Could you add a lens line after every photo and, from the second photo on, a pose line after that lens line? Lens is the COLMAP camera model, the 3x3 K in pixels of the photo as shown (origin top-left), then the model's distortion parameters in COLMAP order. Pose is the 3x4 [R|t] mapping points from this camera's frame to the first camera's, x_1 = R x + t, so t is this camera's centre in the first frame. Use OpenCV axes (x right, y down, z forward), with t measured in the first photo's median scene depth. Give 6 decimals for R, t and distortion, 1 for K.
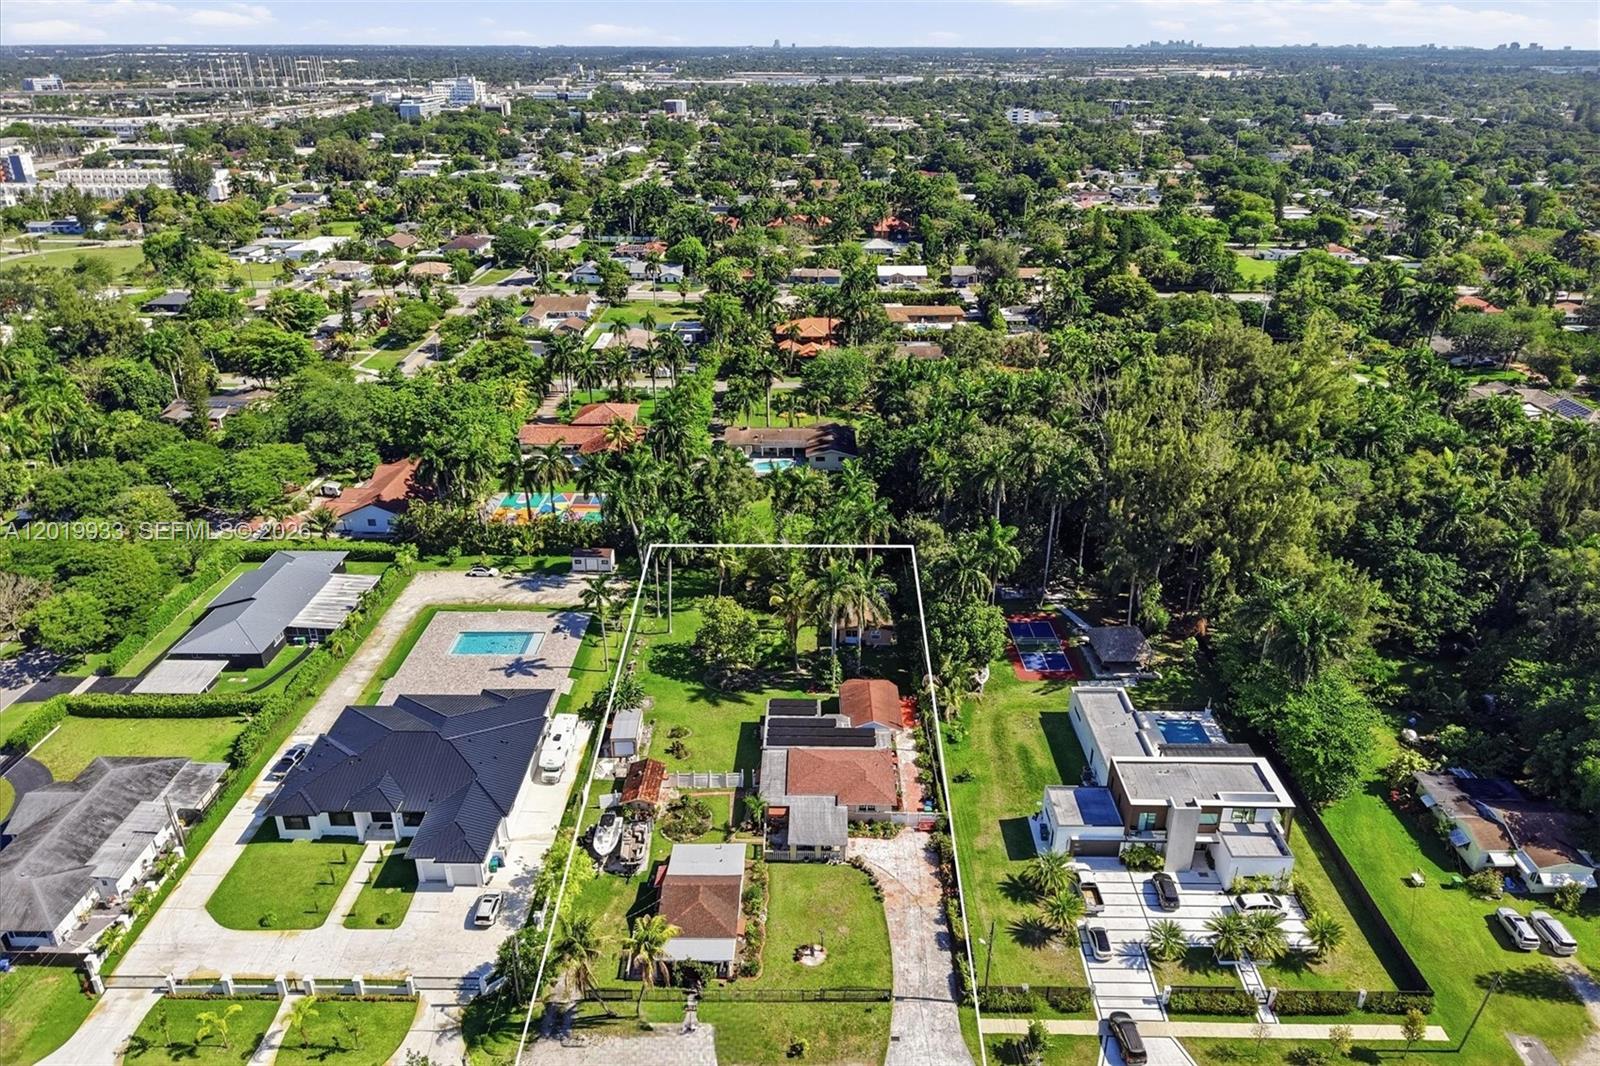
lens RADIAL K [[1070.3, 0, 806.5], [0, 1070.3, 523.2], [0, 0, 1]] dist [0.049877, -0.054888]
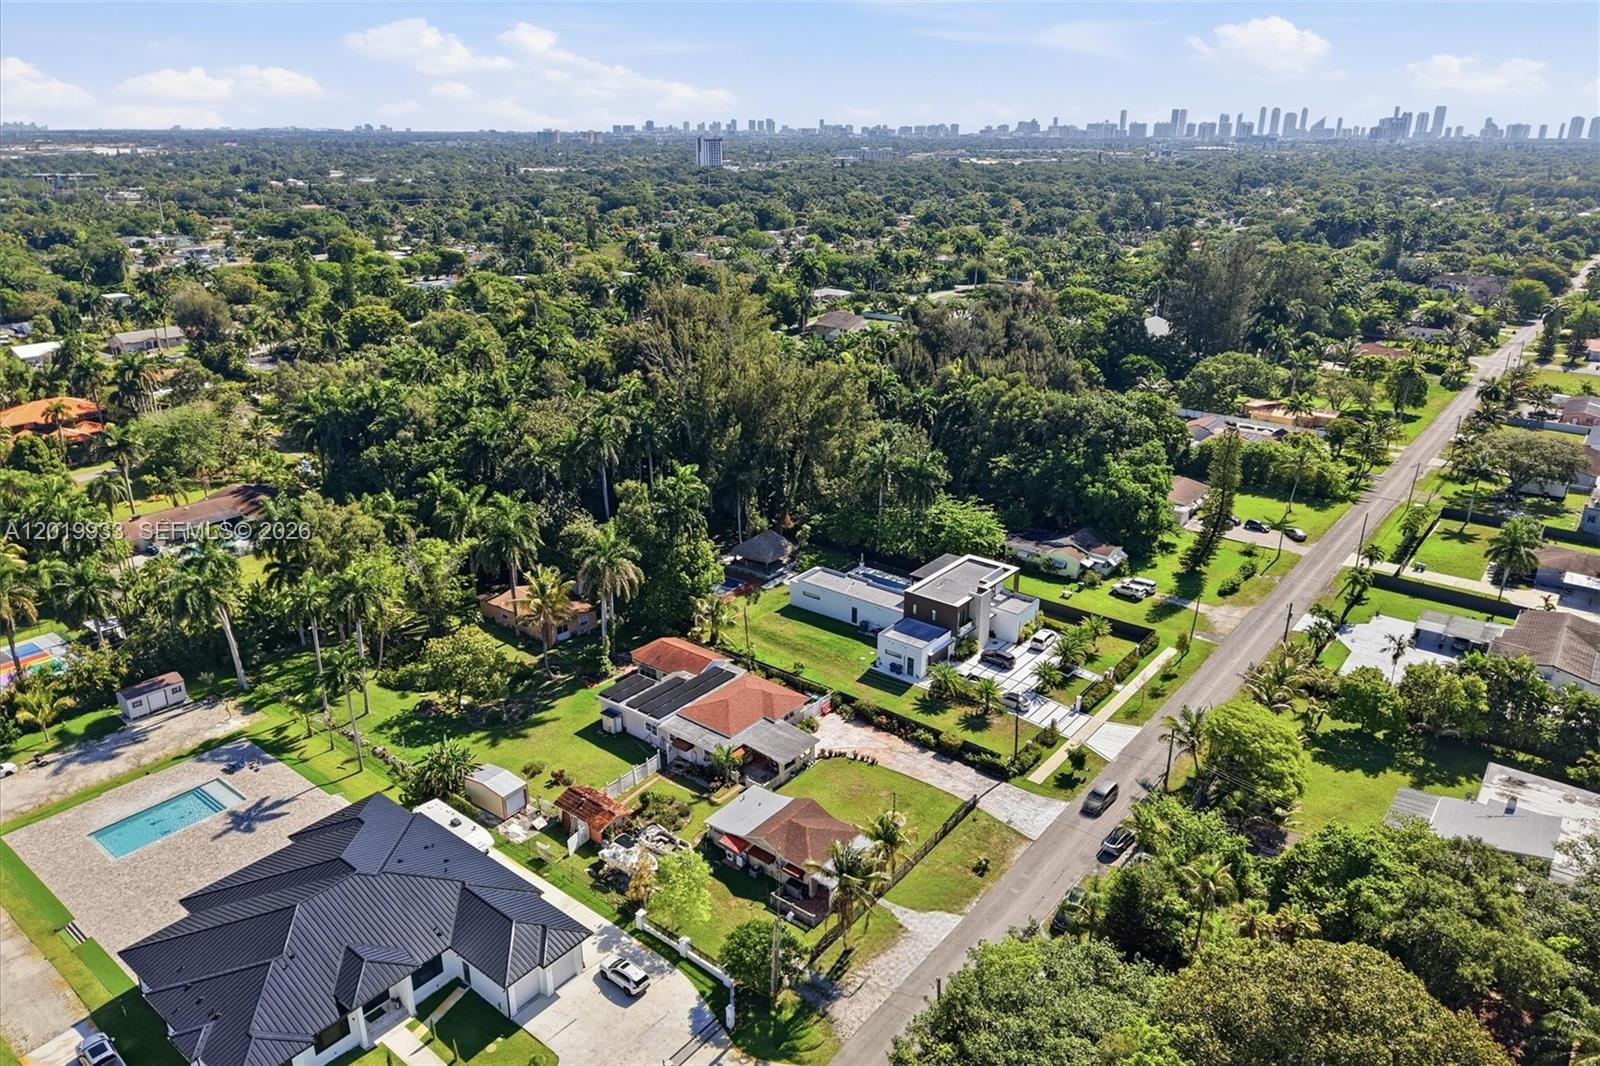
lens RADIAL K [[1065.2, 0, 797.3], [0, 1065.2, 530.3], [0, 0, 1]] dist [0.033430, -0.030711]
pose [[0.617043, -0.279380, 0.735666, -0.638981], [0.322114, 0.942621, 0.087800, 0.008253], [-0.717983, 0.182792, 0.671630, 0.266152]]
